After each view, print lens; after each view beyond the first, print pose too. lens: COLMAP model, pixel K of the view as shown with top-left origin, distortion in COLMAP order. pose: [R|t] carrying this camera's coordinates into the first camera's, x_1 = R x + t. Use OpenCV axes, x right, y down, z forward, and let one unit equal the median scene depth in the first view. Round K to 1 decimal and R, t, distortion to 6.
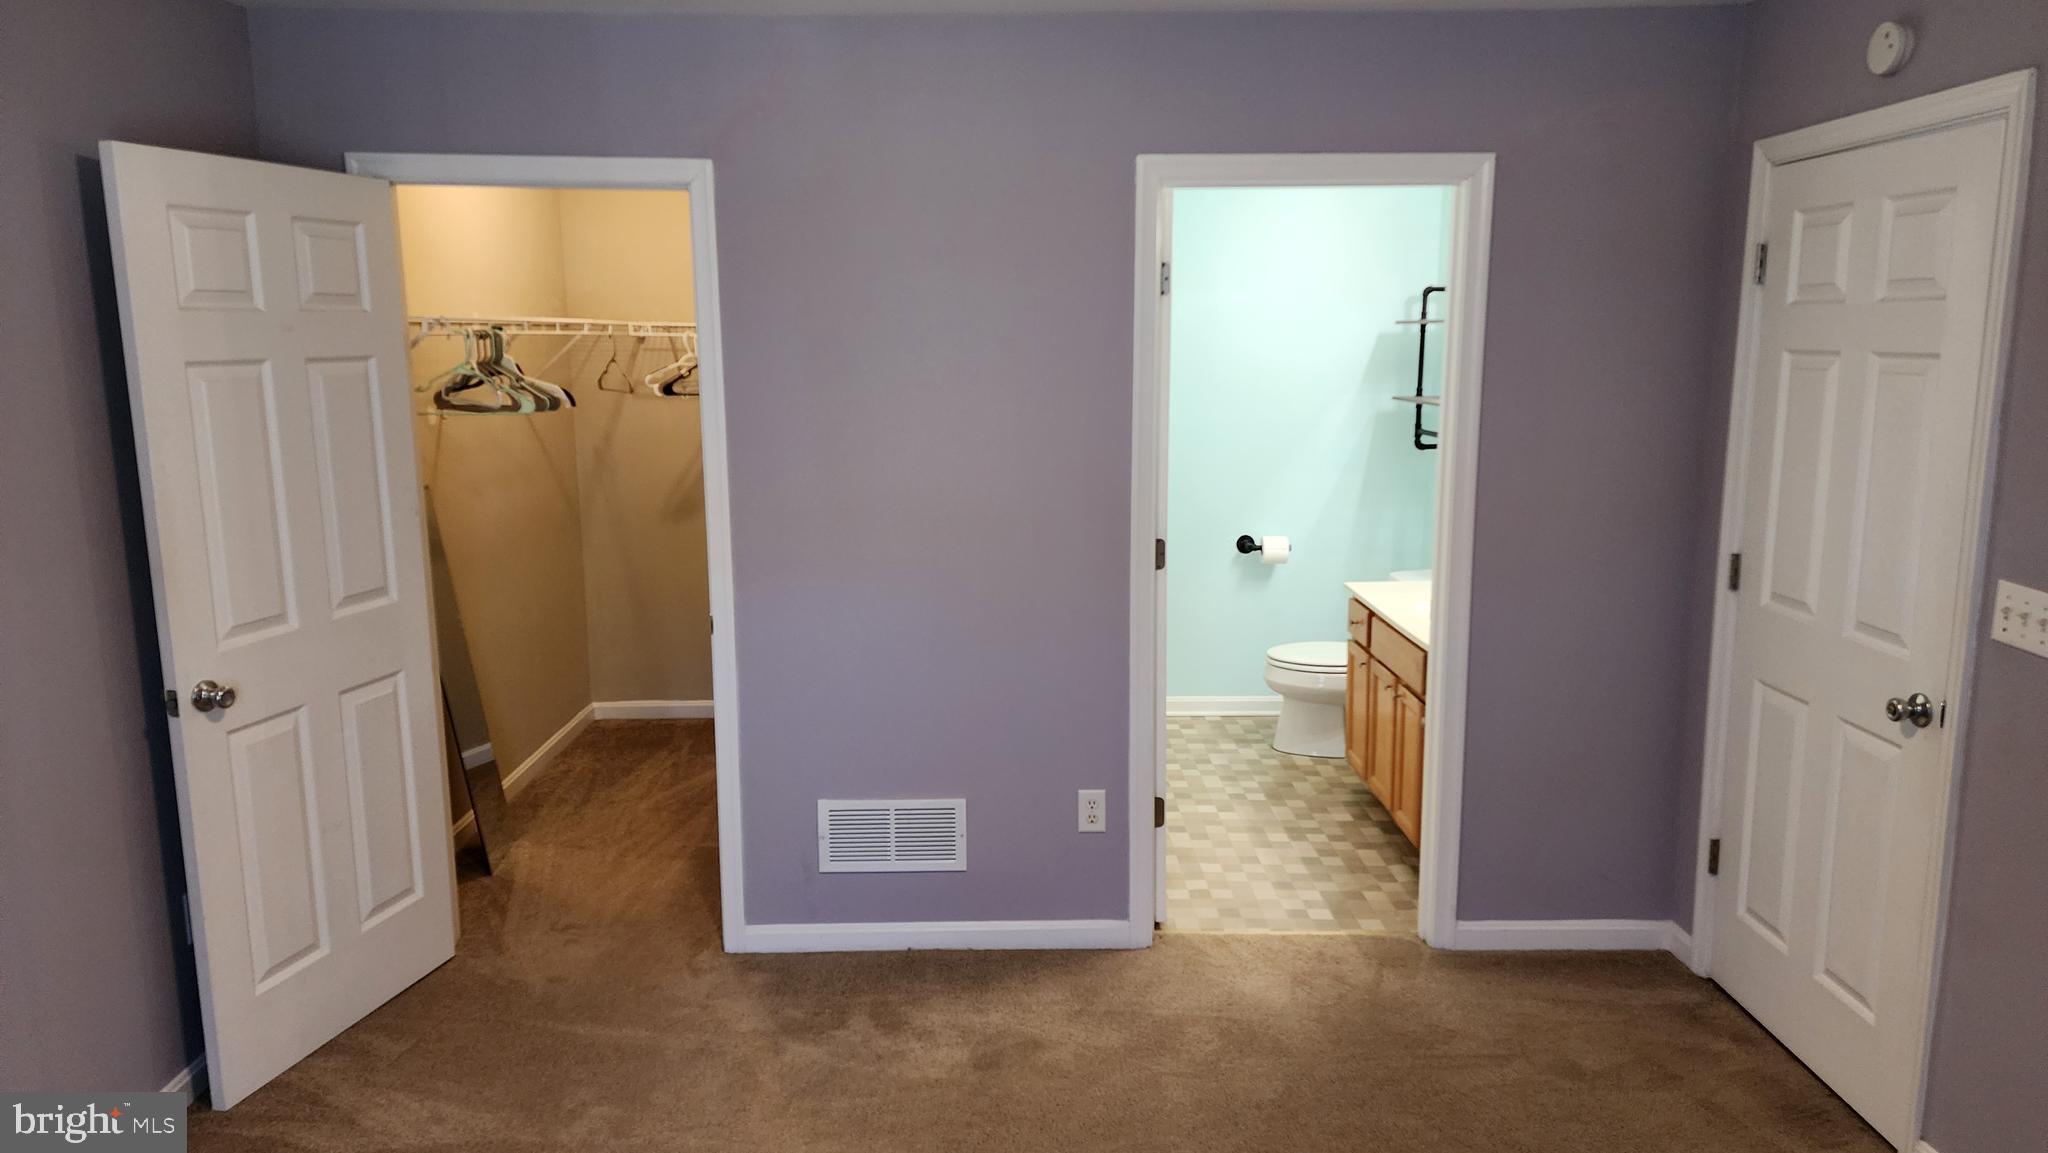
lens RADIAL K [[1374.8, 0, 1013.2], [0, 1374.8, 570.4], [0, 0, 1]] dist [0.100070, -0.098014]
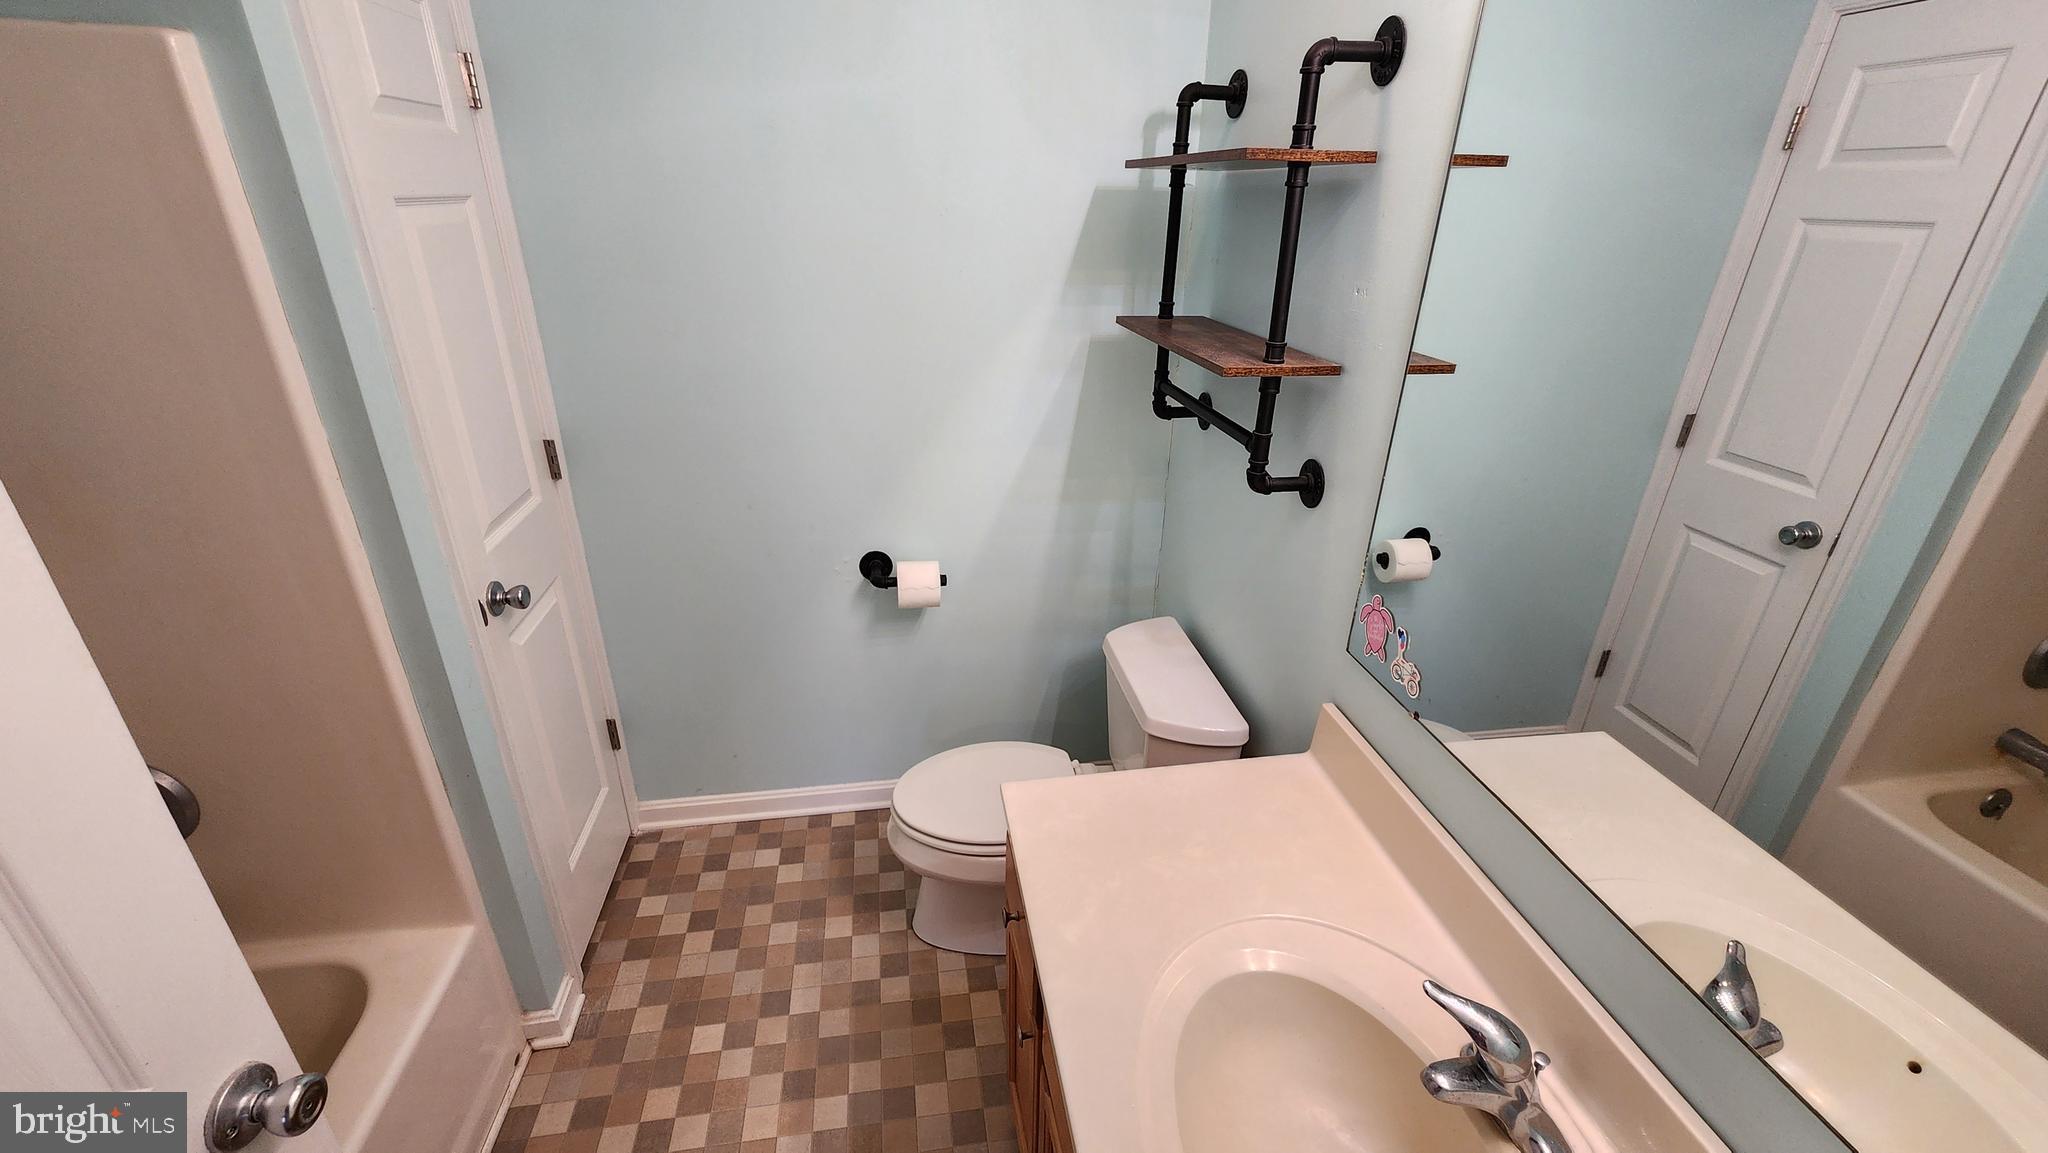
lens RADIAL K [[843.7, 0, 1030.3], [0, 843.7, 586.6], [0, 0, 1]] dist [0.006067, 0.000270]
pose [[0.988337, -0.043317, 0.145994, 0.190666], [0.003235, 0.964447, 0.264257, -0.112485], [-0.152250, -0.260702, 0.953338, 0.675357]]
